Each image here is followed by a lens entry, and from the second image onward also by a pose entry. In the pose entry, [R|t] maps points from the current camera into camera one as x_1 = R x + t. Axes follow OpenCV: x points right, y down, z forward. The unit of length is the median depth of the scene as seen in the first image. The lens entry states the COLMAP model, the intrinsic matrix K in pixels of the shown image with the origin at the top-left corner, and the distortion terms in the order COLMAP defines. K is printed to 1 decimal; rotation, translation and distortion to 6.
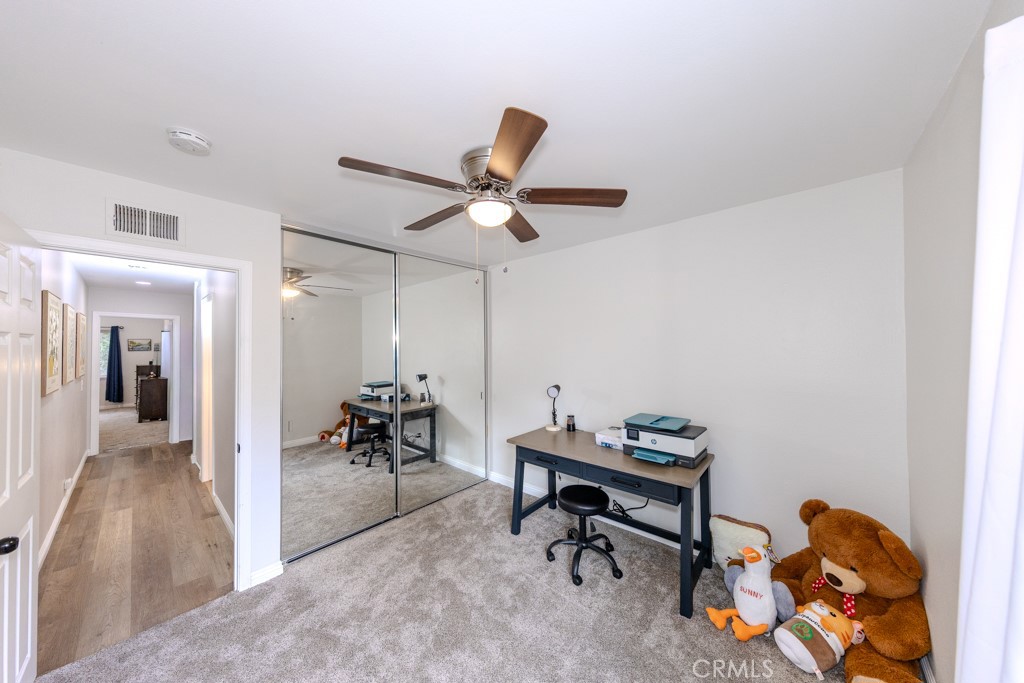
lens RADIAL K [[338.8, 0, 512.0], [0, 338.8, 341.5], [0, 0, 1]] dist [0.000386, -0.000029]
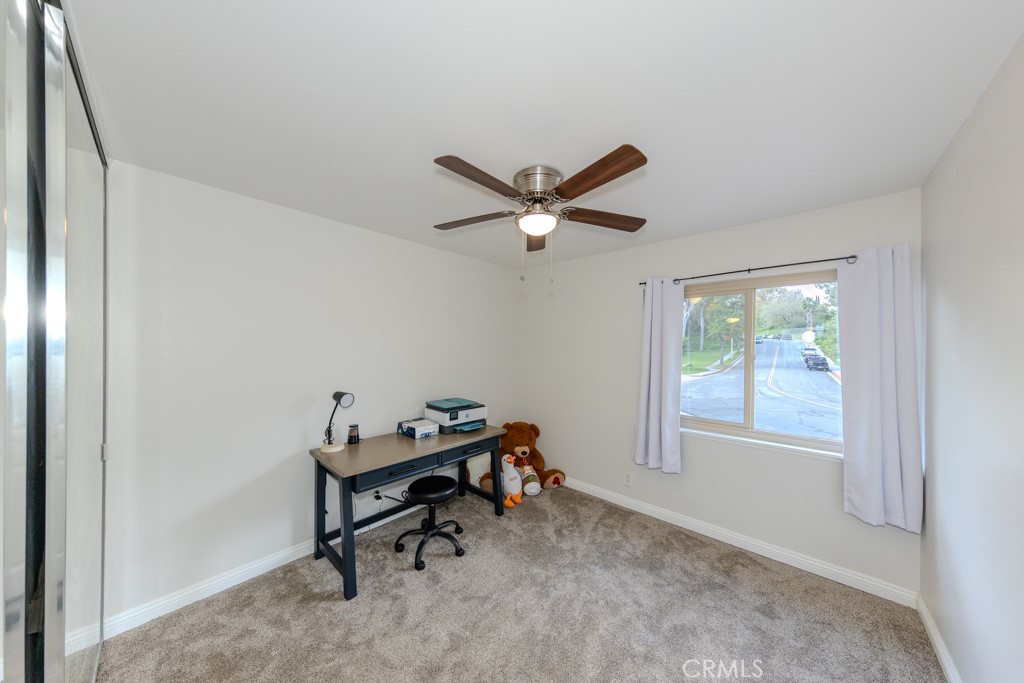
lens RADIAL K [[326.8, 0, 516.0], [0, 326.8, 347.1], [0, 0, 1]] dist [0.000276, 0.000011]
pose [[0.008026, 0.005846, 0.999951, -0.779462], [-0.013069, 0.999898, -0.005741, 0.026107], [-0.999882, -0.013022, 0.008102, 0.714852]]
